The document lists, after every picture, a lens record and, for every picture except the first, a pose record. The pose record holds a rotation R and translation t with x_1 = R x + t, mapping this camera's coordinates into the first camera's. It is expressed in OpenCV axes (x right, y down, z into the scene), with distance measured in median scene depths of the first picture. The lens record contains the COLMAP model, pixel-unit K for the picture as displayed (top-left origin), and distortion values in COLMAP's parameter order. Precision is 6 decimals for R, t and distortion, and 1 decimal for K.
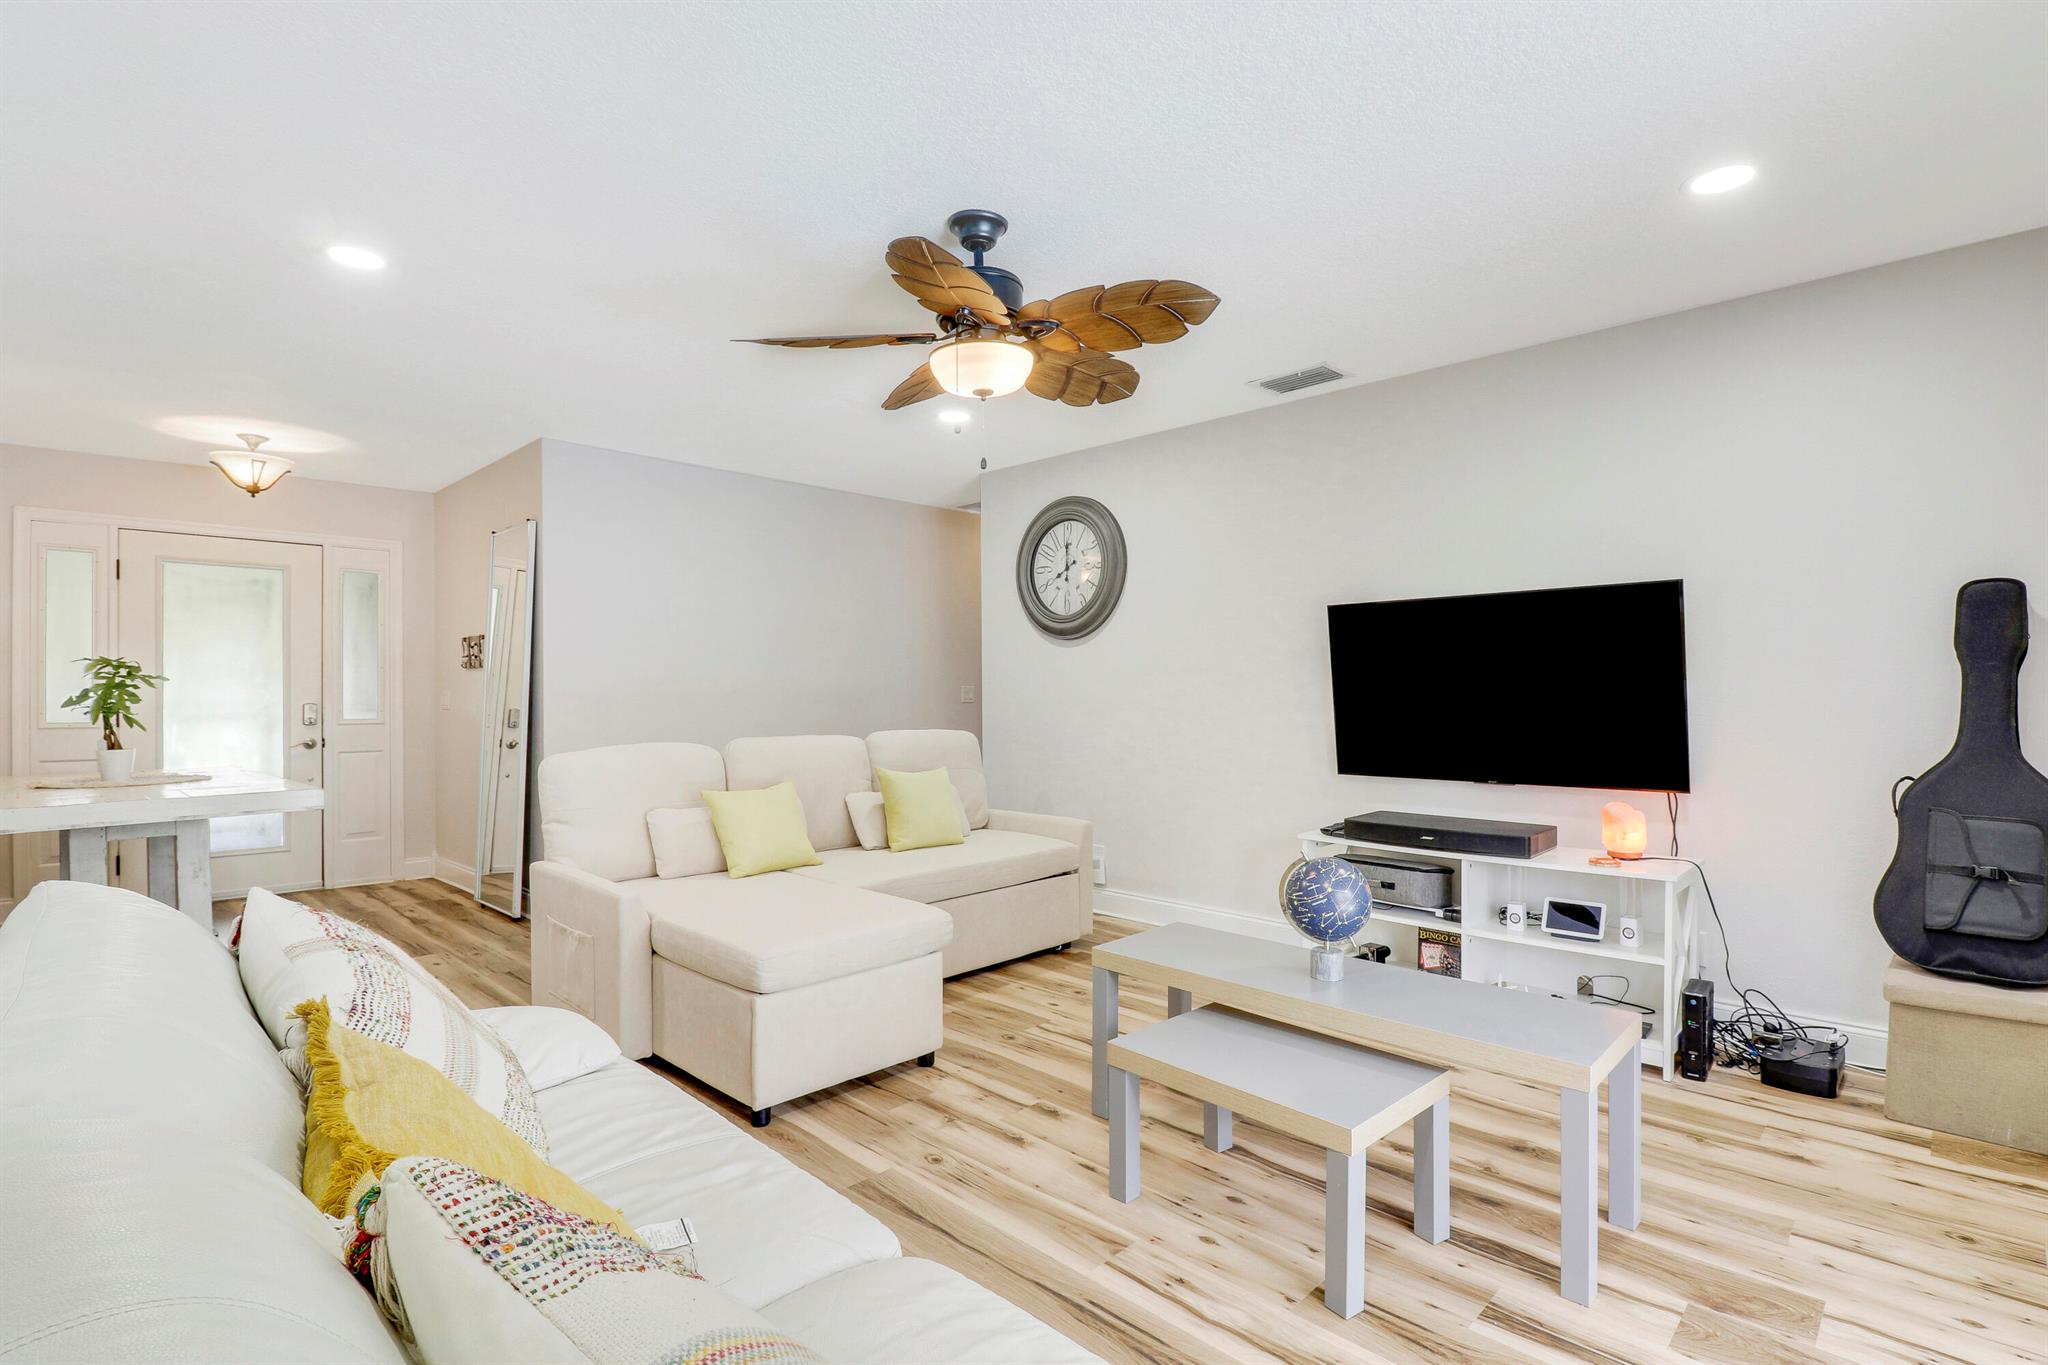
lens RADIAL K [[961.9, 0, 1024.0], [0, 961.9, 682.5], [0, 0, 1]] dist [0.002303, -0.000680]
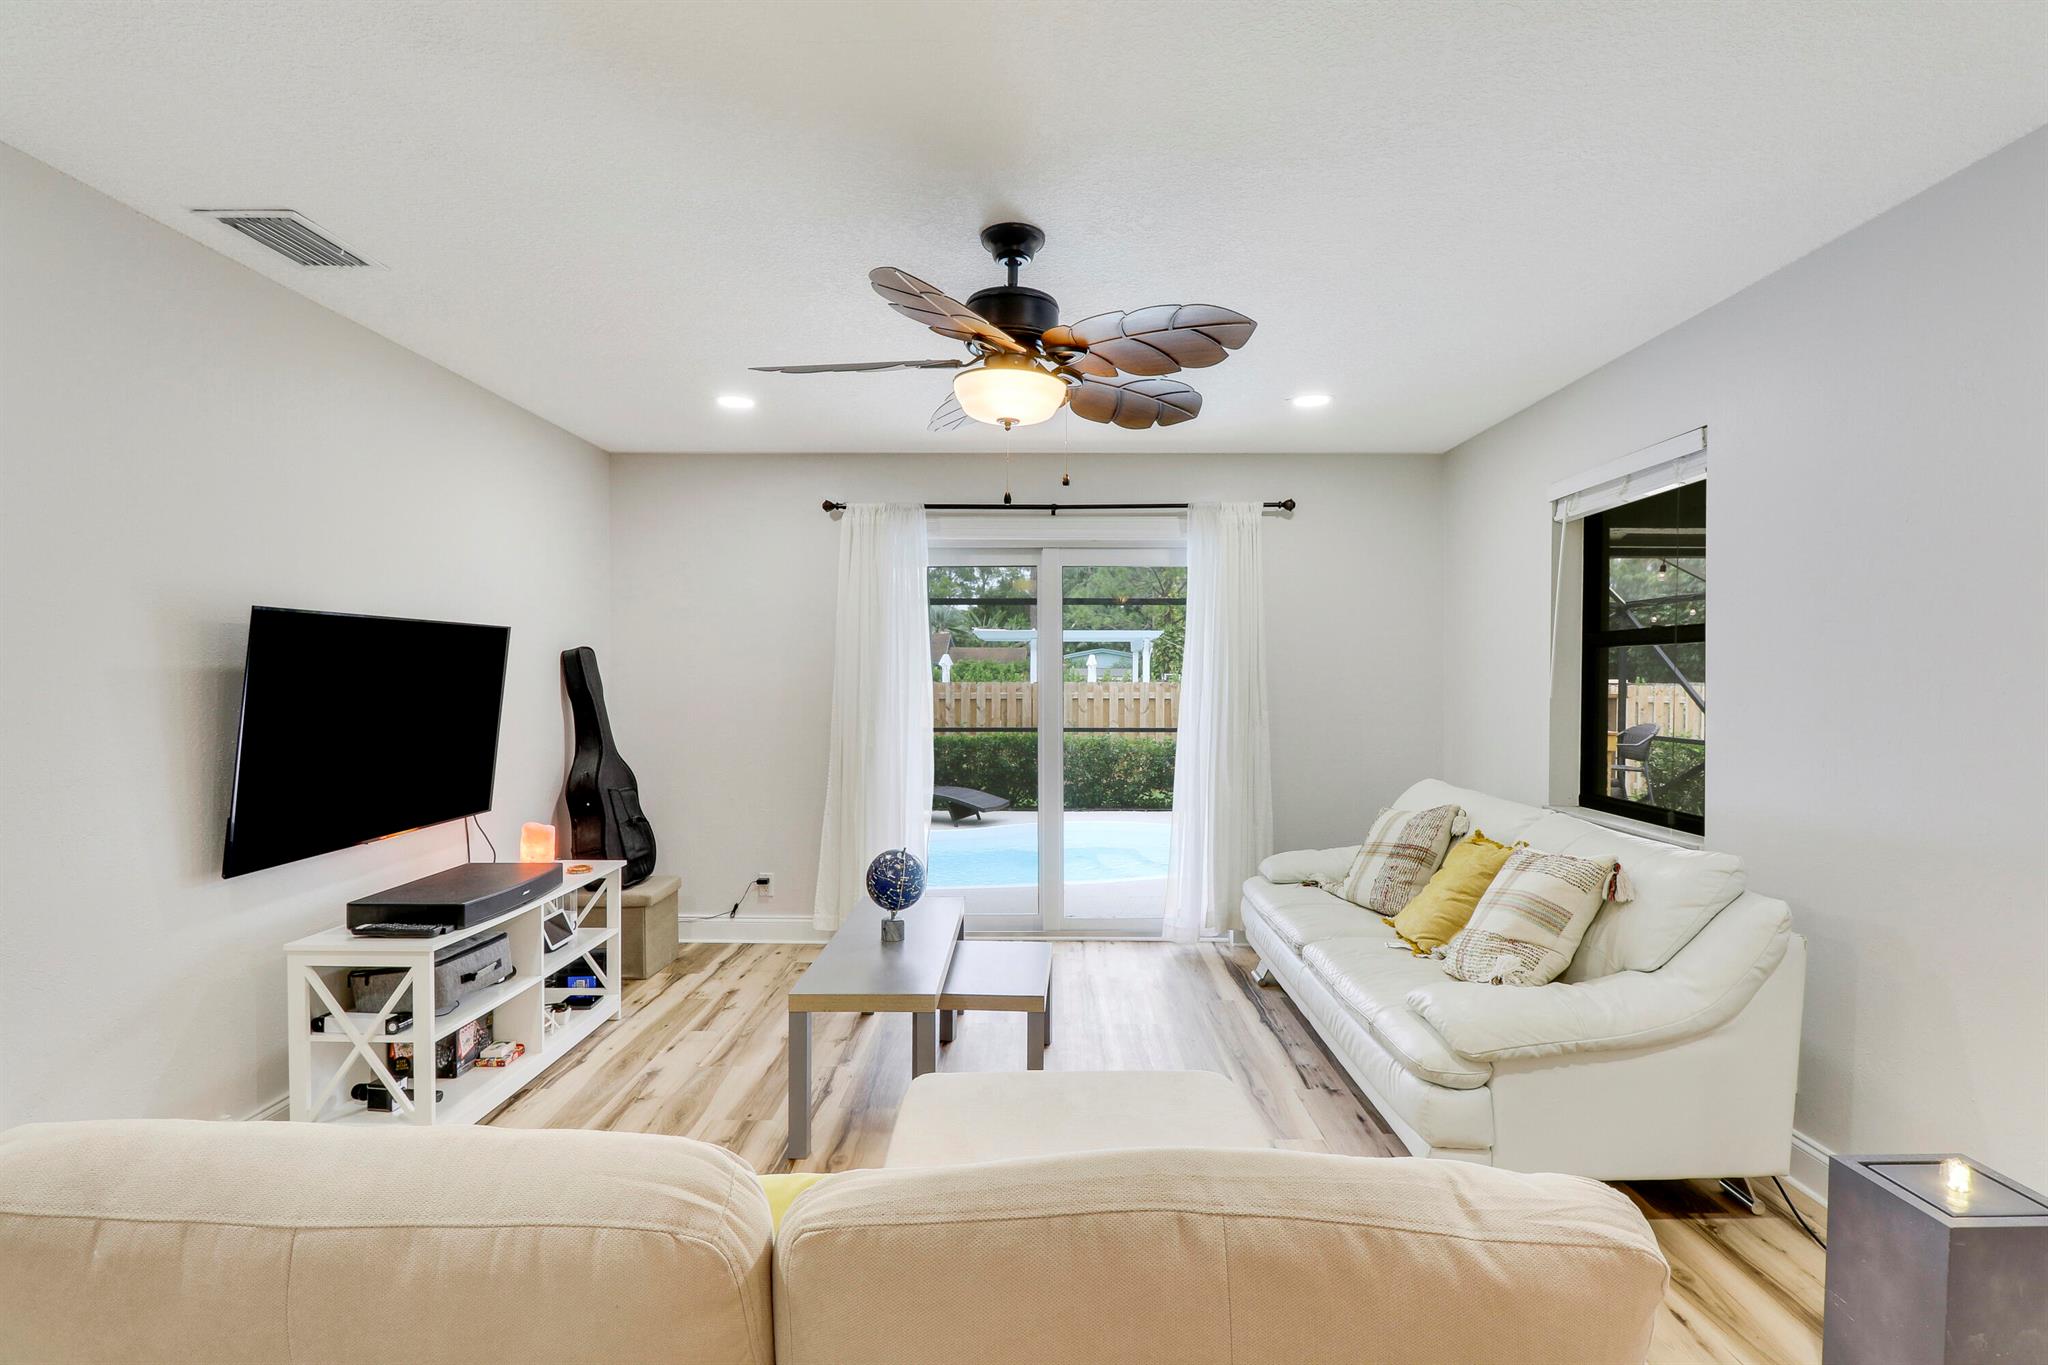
lens RADIAL K [[989.4, 0, 1033.2], [0, 989.4, 684.7], [0, 0, 1]] dist [0.016130, -0.022605]
pose [[-0.693765, -0.005090, 0.720183, -0.611505], [-0.005115, 0.999985, 0.002140, -0.042283], [-0.720183, -0.002199, -0.693781, 1.353582]]
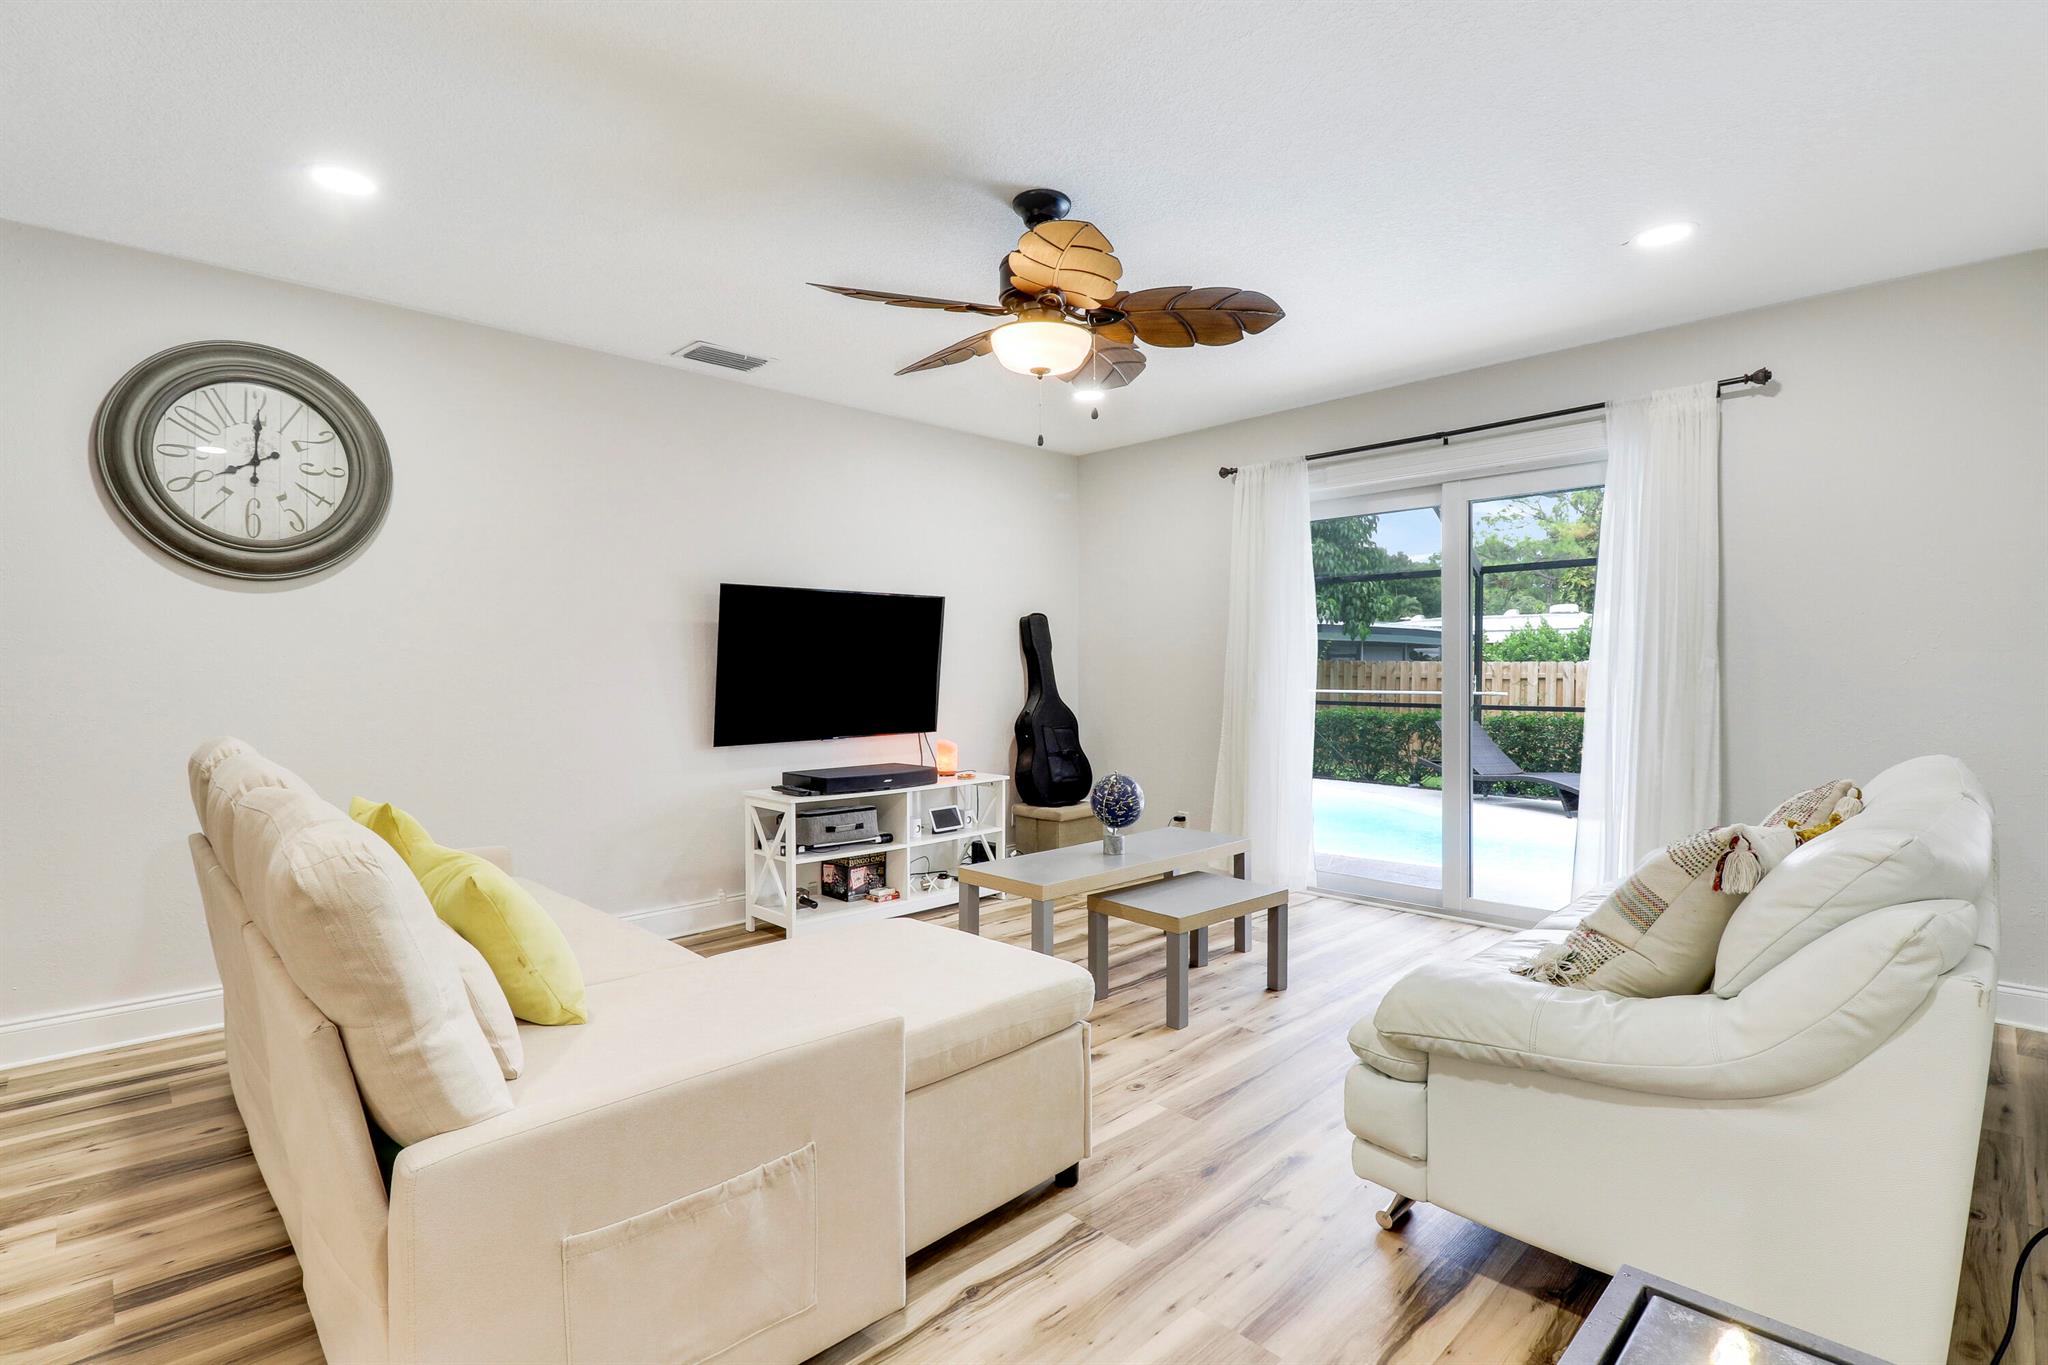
lens RADIAL K [[961.9, 0, 1024.0], [0, 961.9, 682.5], [0, 0, 1]] dist [0.002303, -0.000680]
pose [[0.021856, -0.010287, 0.999708, -0.882035], [-0.004285, 0.999937, 0.010383, 0.016660], [-0.999752, -0.004510, 0.021810, 0.819592]]
